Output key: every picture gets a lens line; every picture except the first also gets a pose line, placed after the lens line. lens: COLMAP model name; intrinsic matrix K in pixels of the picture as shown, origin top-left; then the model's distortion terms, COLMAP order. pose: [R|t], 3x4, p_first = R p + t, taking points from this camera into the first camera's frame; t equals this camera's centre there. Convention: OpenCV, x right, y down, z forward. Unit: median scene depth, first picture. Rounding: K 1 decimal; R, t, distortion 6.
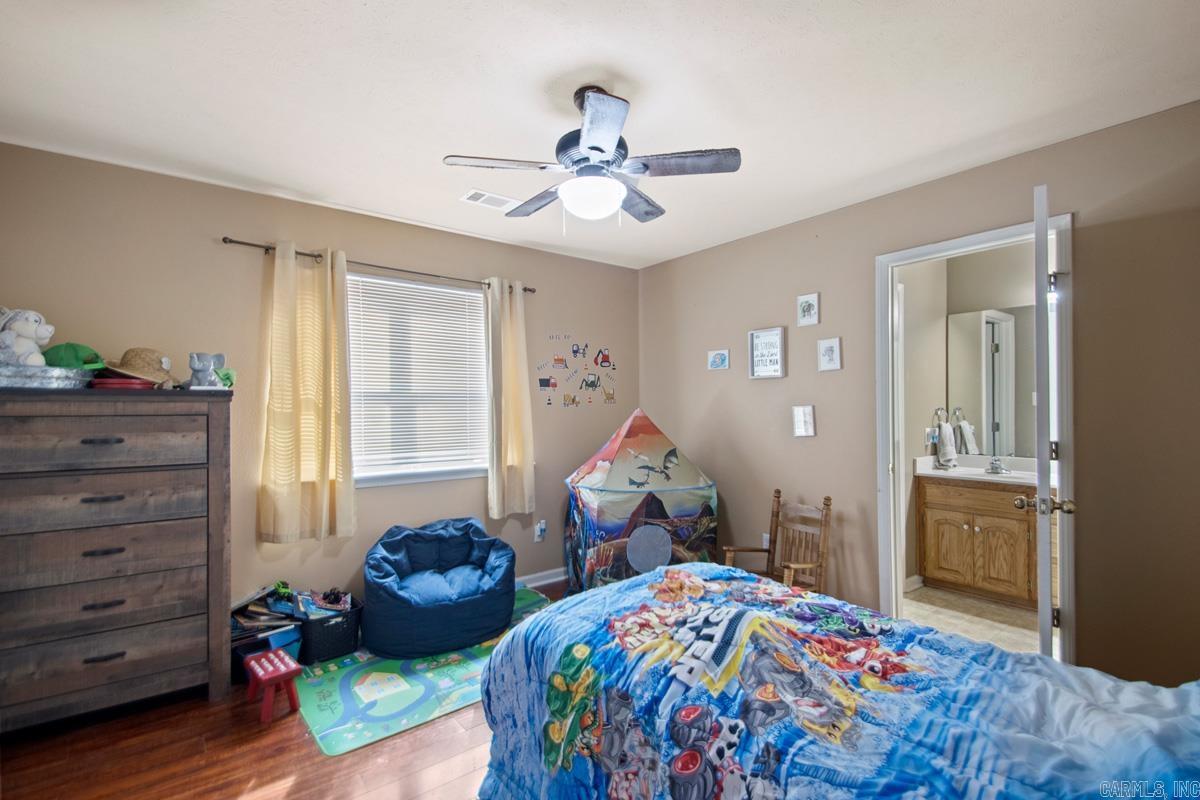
lens RADIAL K [[556.4, 0, 608.3], [0, 556.4, 396.6], [0, 0, 1]] dist [0.022224, -0.018241]
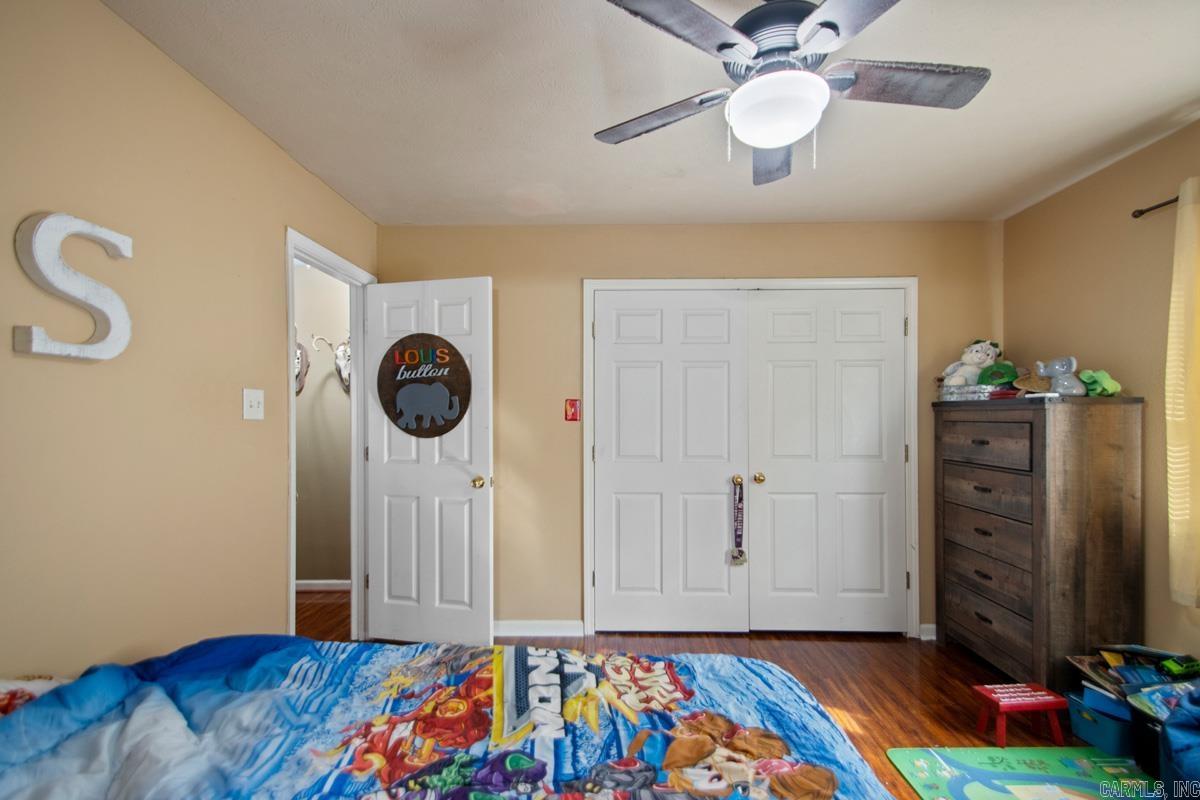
lens RADIAL K [[556.4, 0, 608.3], [0, 556.4, 396.6], [0, 0, 1]] dist [0.022224, -0.018241]
pose [[-0.636676, -0.018662, -0.770906, 0.580863], [0.021919, 0.998865, -0.042282, 0.013141], [0.770820, -0.043817, -0.635544, 1.150514]]
